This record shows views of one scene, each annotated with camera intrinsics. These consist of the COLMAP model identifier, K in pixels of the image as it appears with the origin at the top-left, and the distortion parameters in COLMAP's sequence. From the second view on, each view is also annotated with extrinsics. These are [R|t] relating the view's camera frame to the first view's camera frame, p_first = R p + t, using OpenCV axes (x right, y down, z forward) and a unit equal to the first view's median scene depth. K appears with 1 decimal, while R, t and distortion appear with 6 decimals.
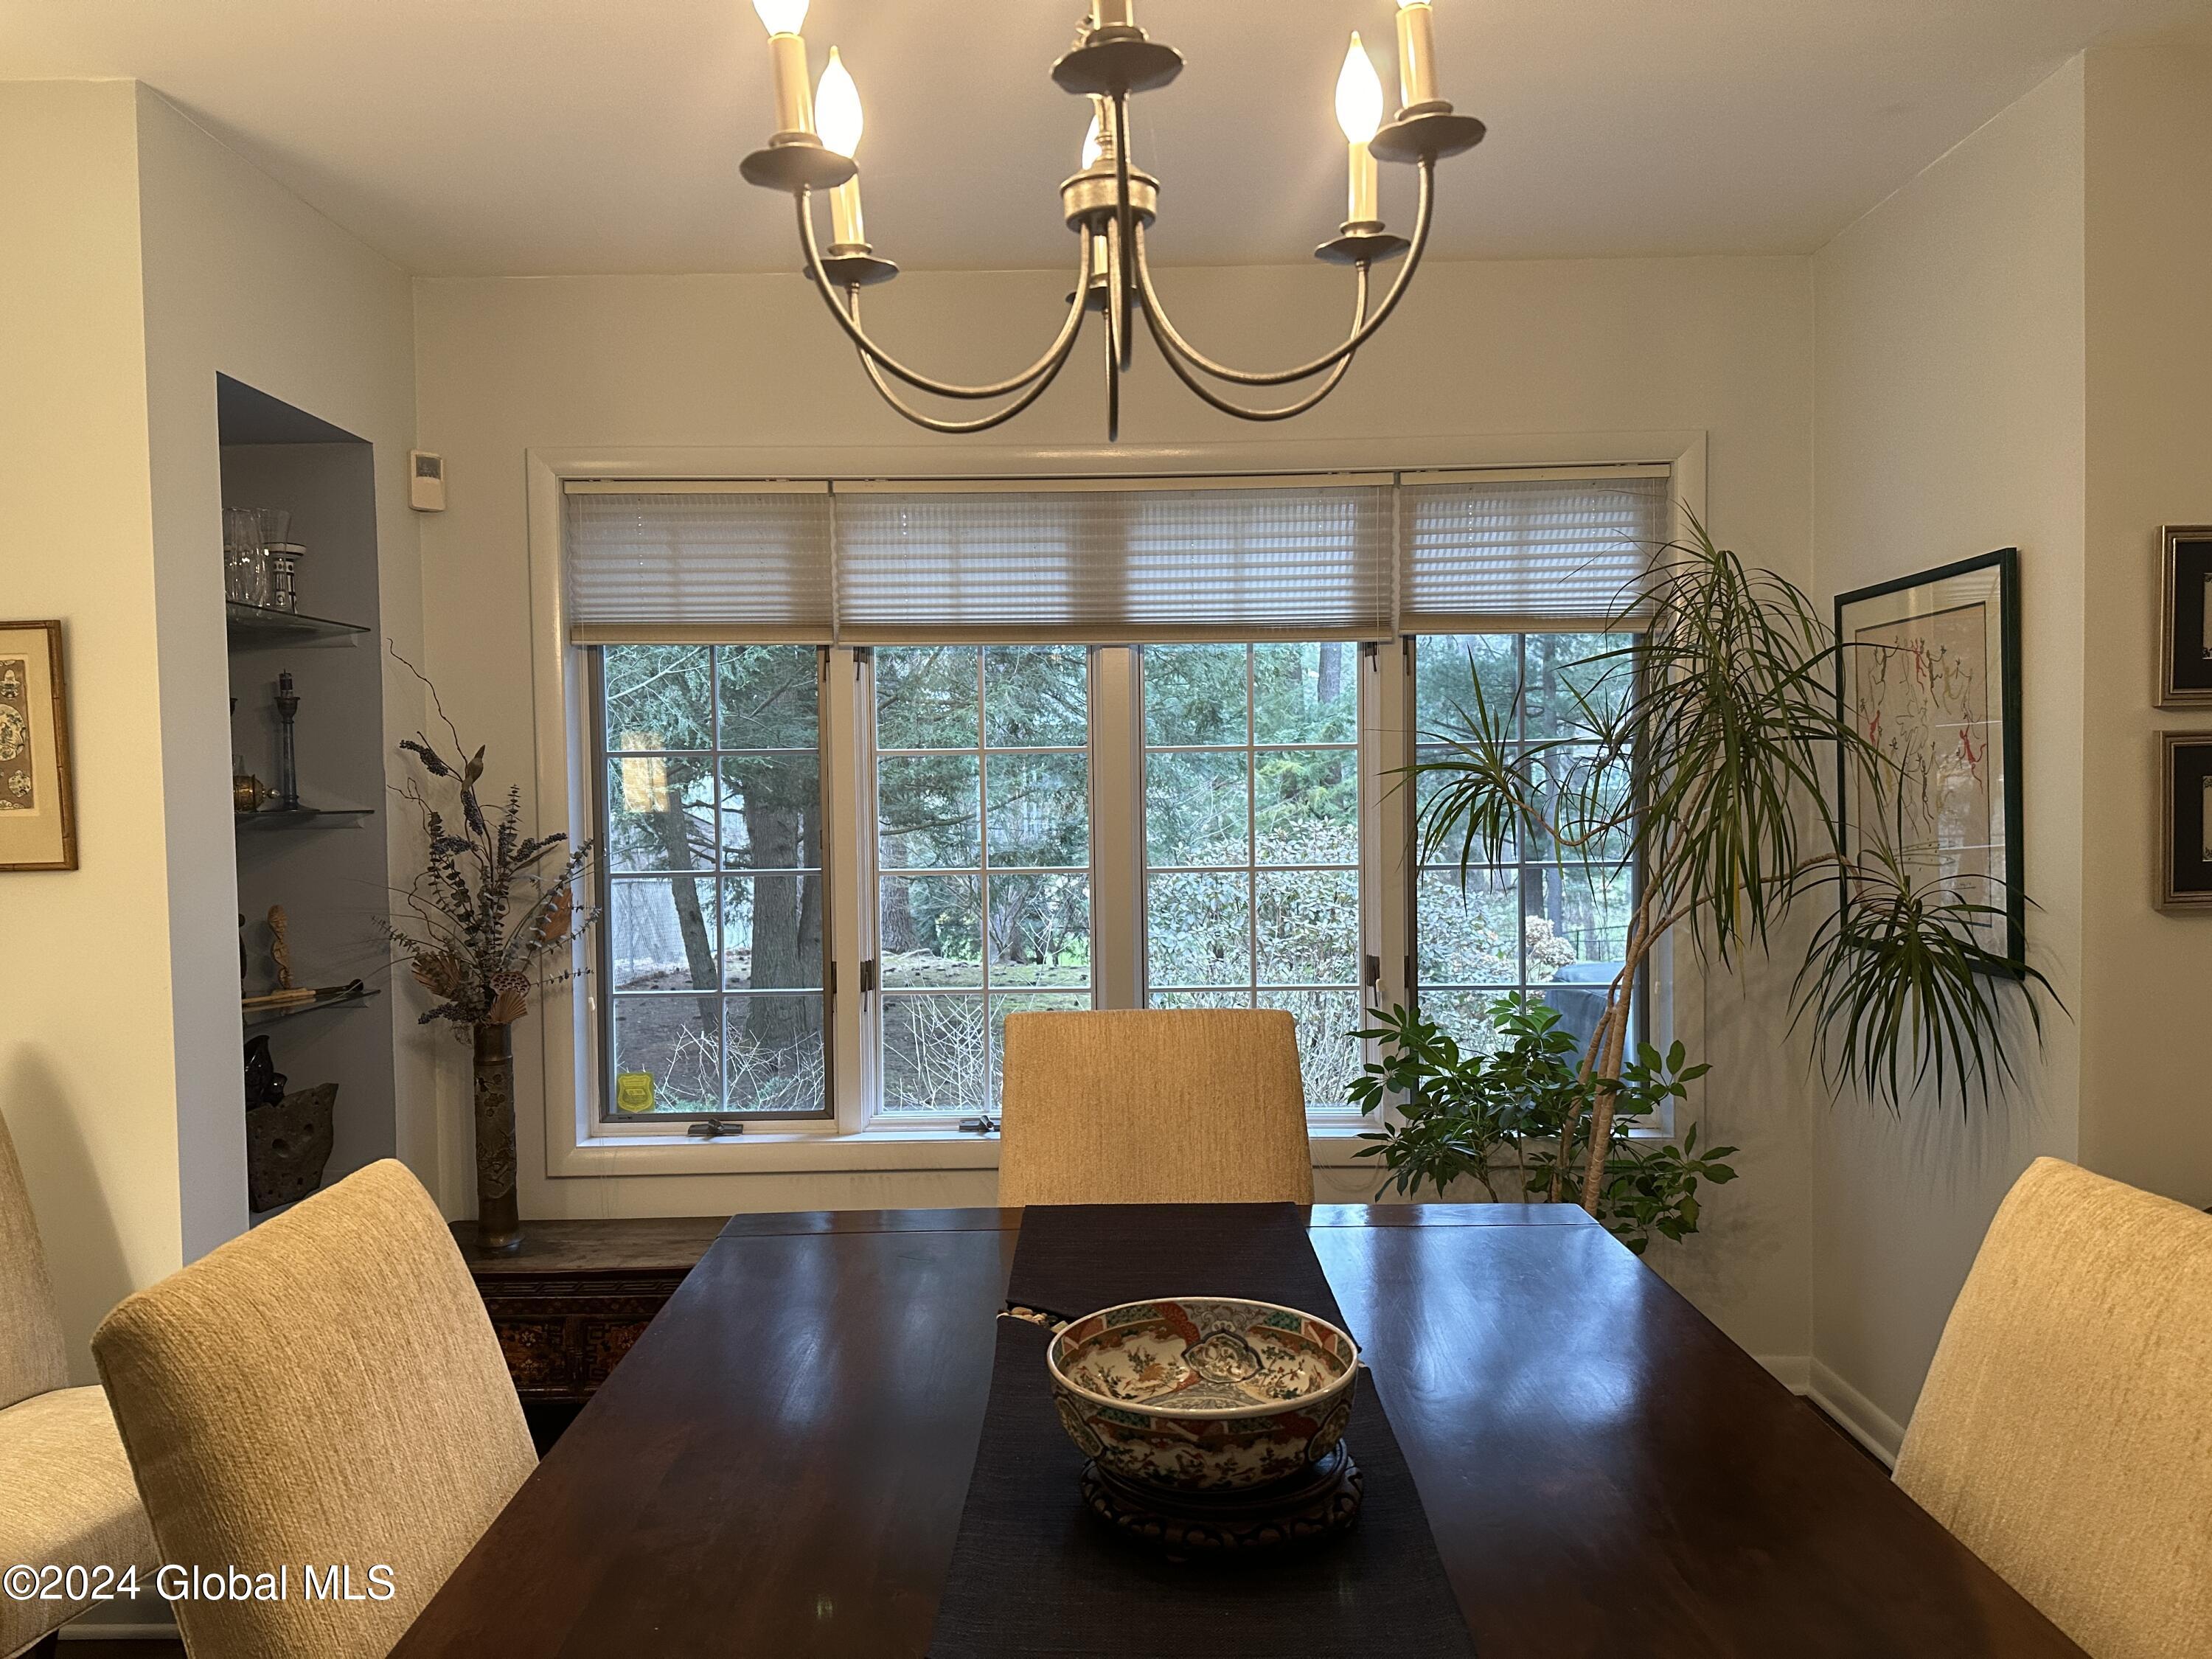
lens RADIAL K [[1543.1, 0, 1094.0], [0, 1543.1, 851.3], [0, 0, 1]] dist [0.084323, -0.121614]
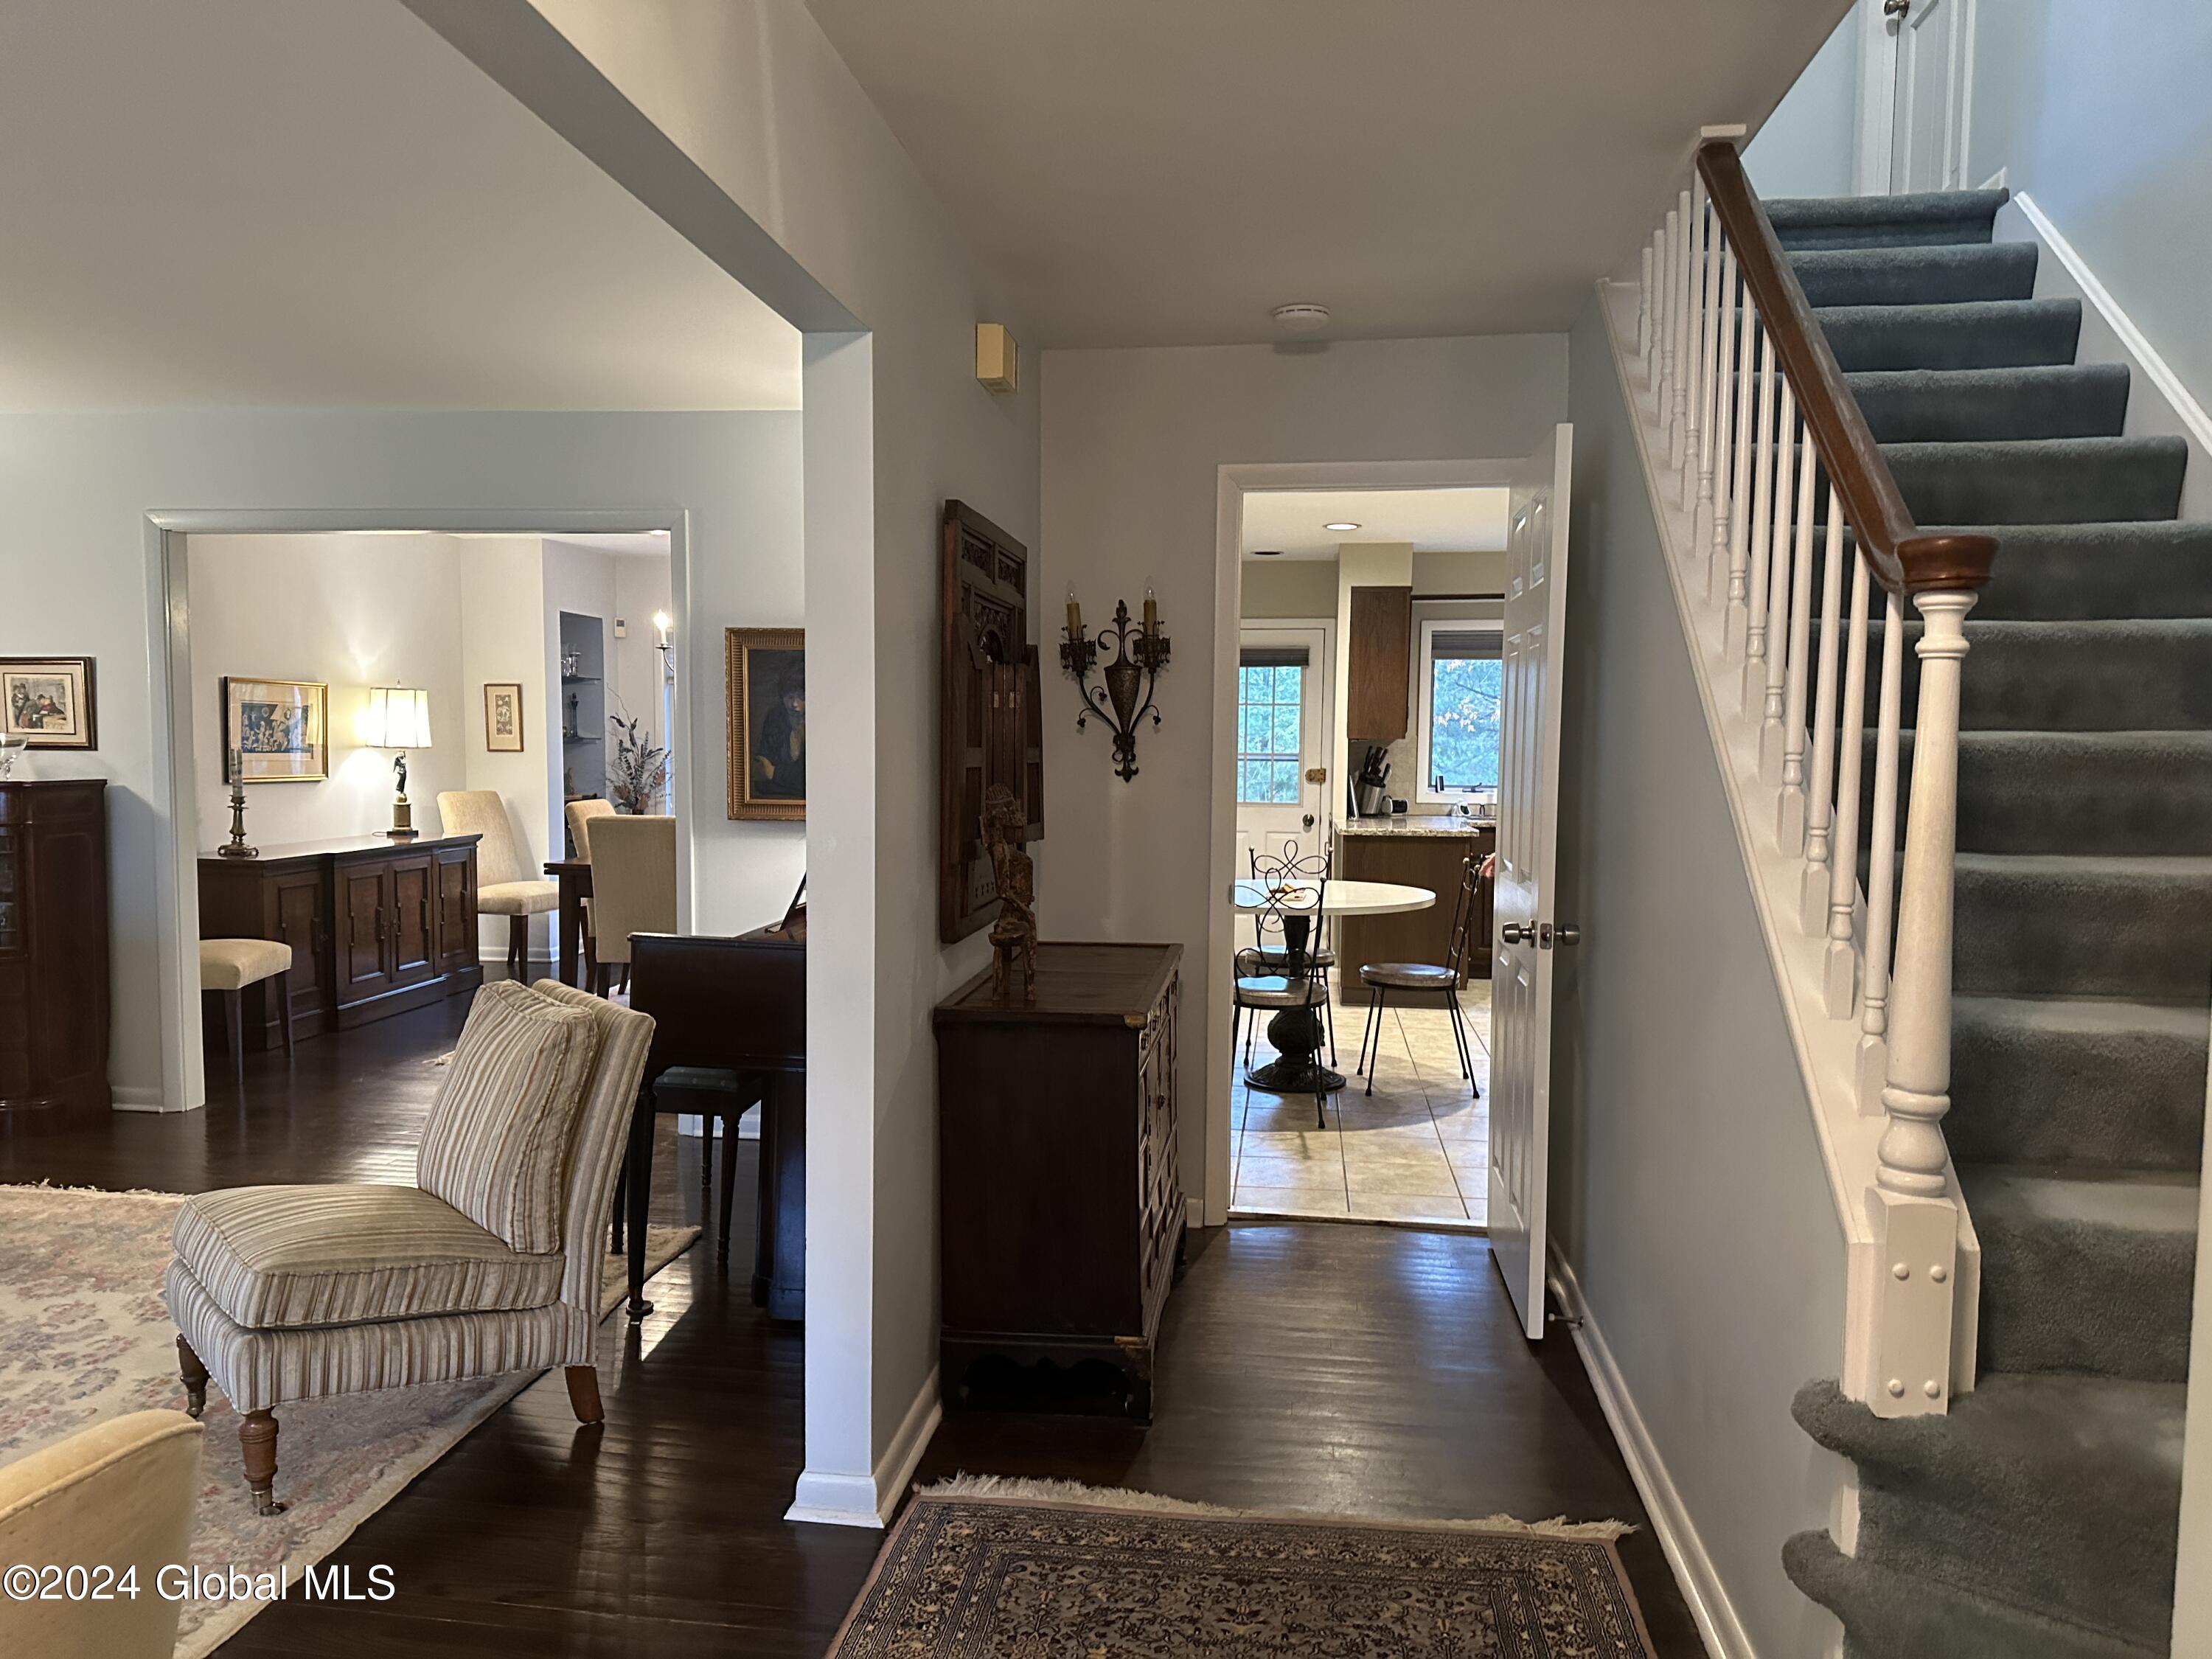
lens RADIAL K [[1543.1, 0, 1094.0], [0, 1543.1, 851.3], [0, 0, 1]] dist [0.084323, -0.121614]
pose [[0.992412, 0.034171, -0.118114, 0.843719], [-0.030160, 0.998912, 0.035582, 0.056396], [0.119201, -0.031749, 0.992362, -1.871749]]
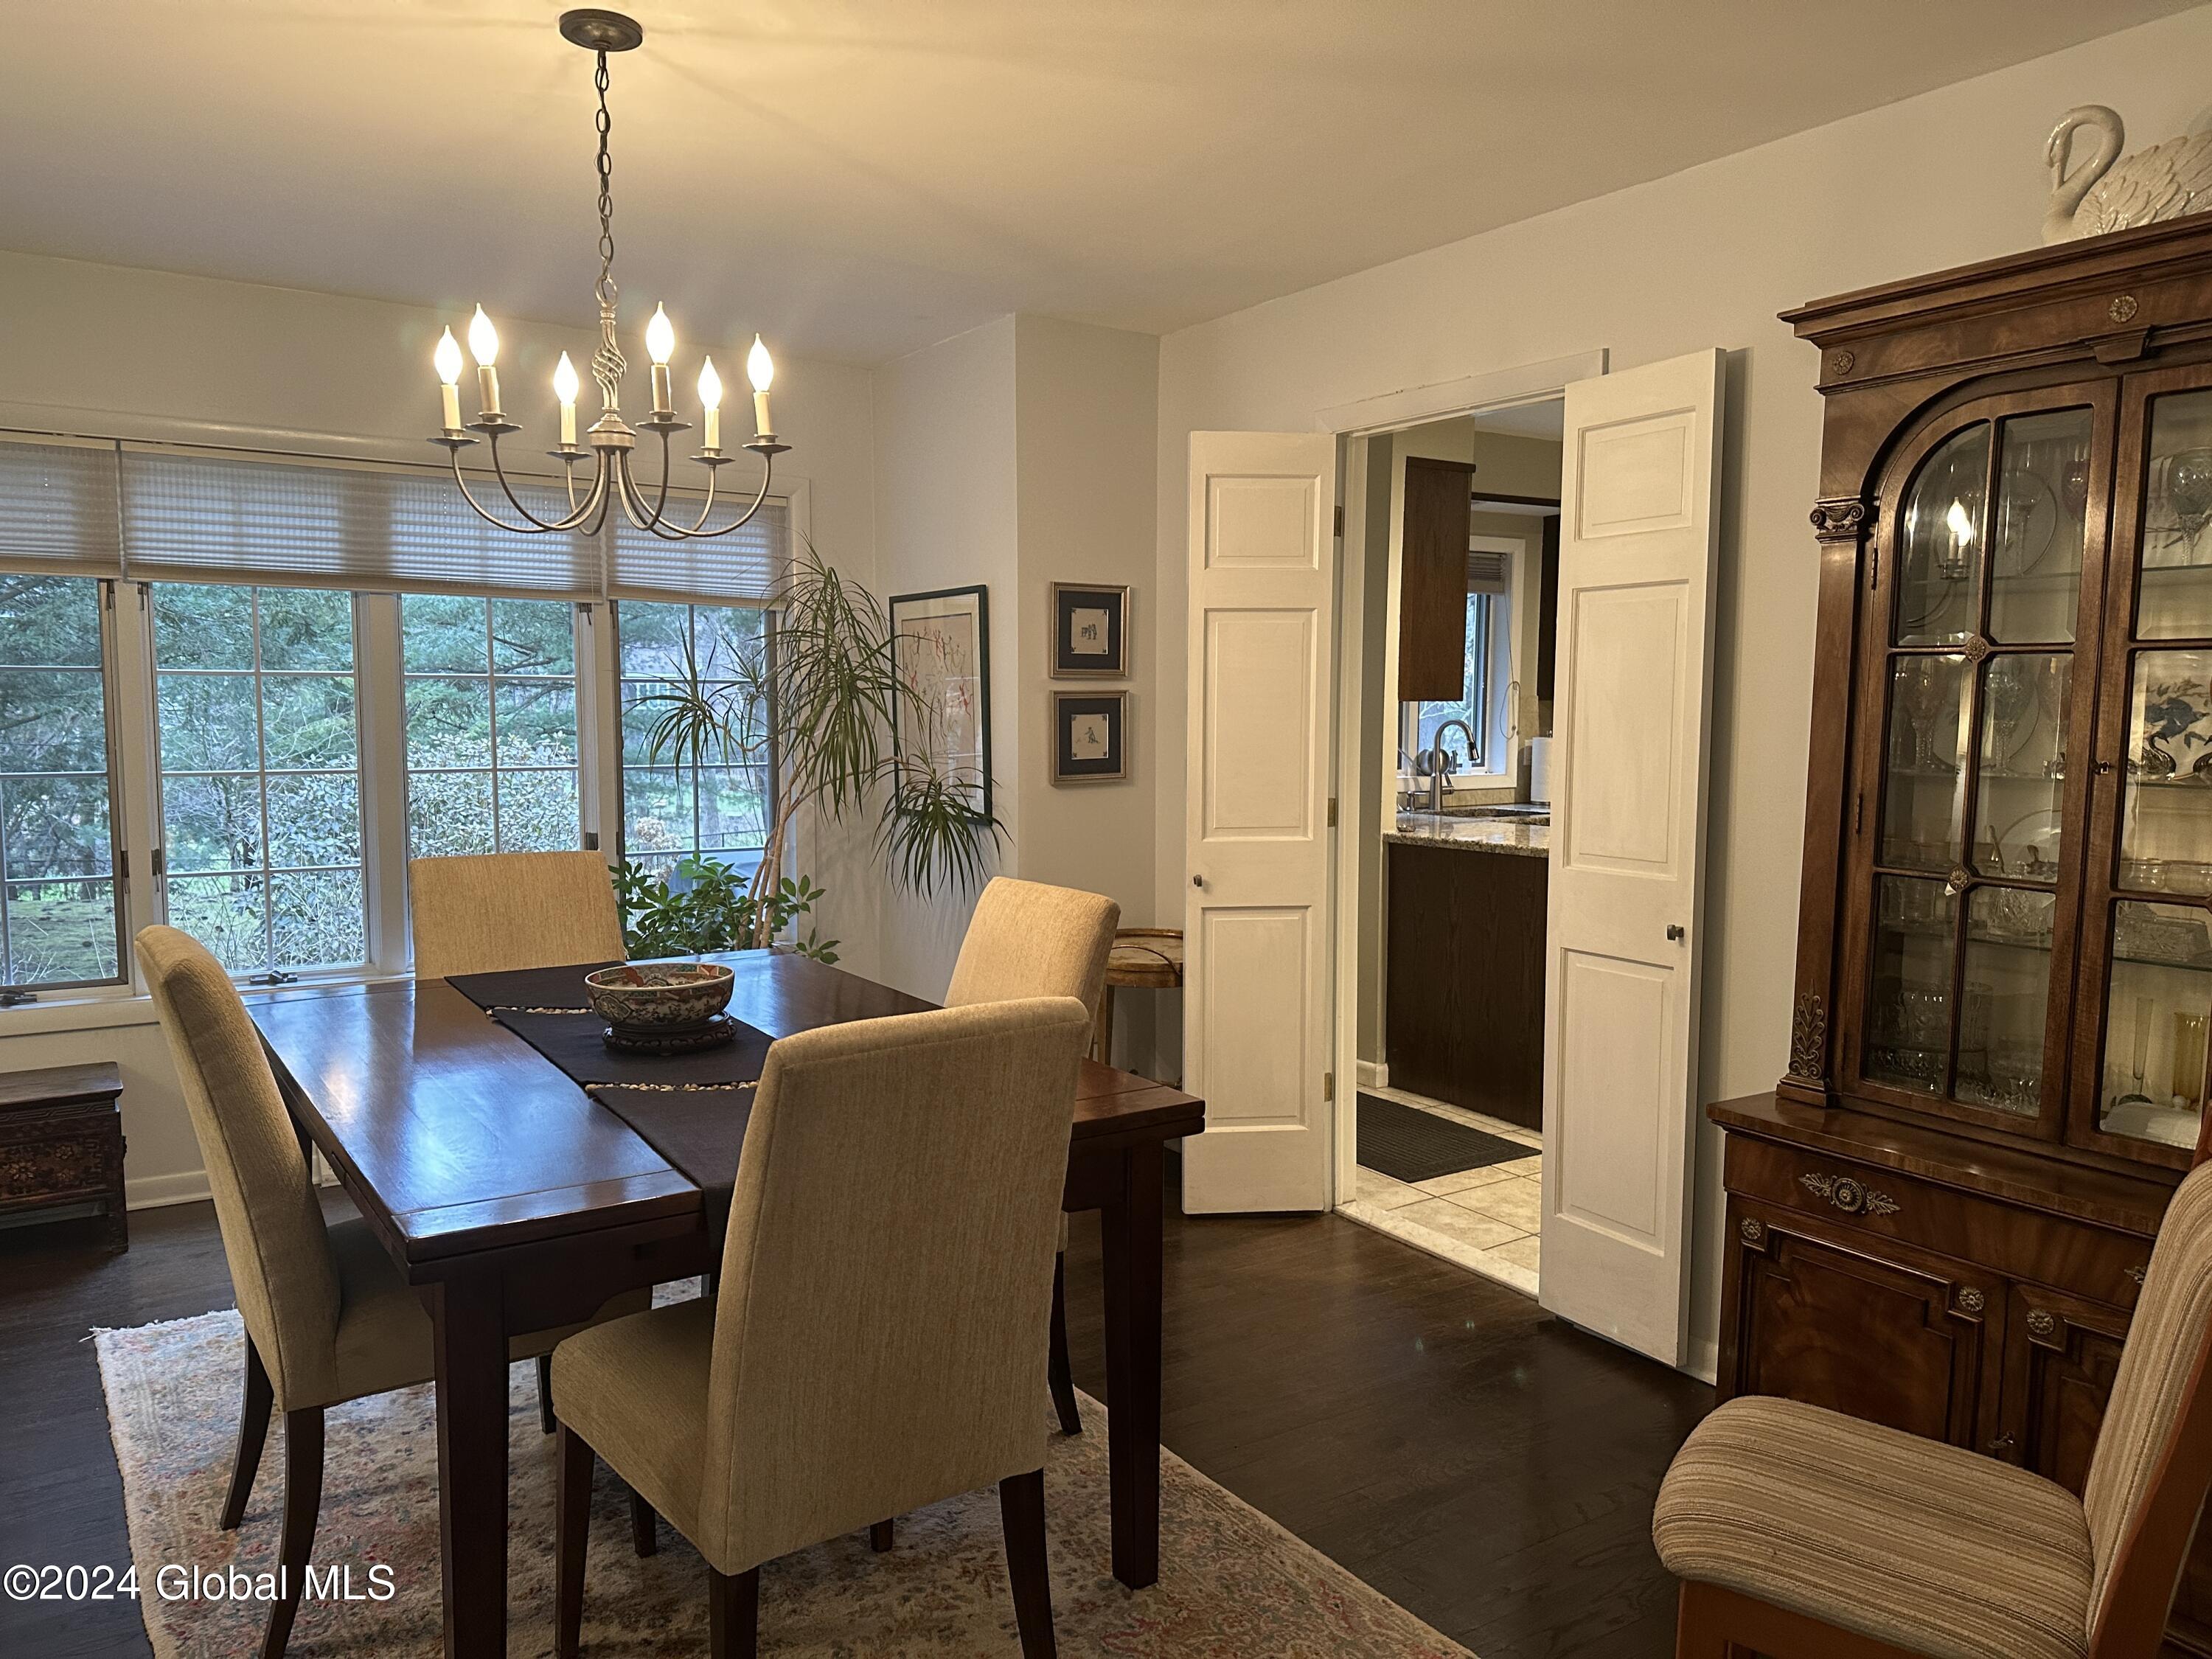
lens RADIAL K [[1535.5, 0, 1125.2], [0, 1535.5, 848.9], [0, 0, 1]] dist [0.141633, -0.271364]
pose [[0.816557, -0.033202, 0.576310, -0.242022], [0.002988, 0.998574, 0.053295, 0.011126], [-0.577258, -0.041797, 0.815492, -0.427208]]
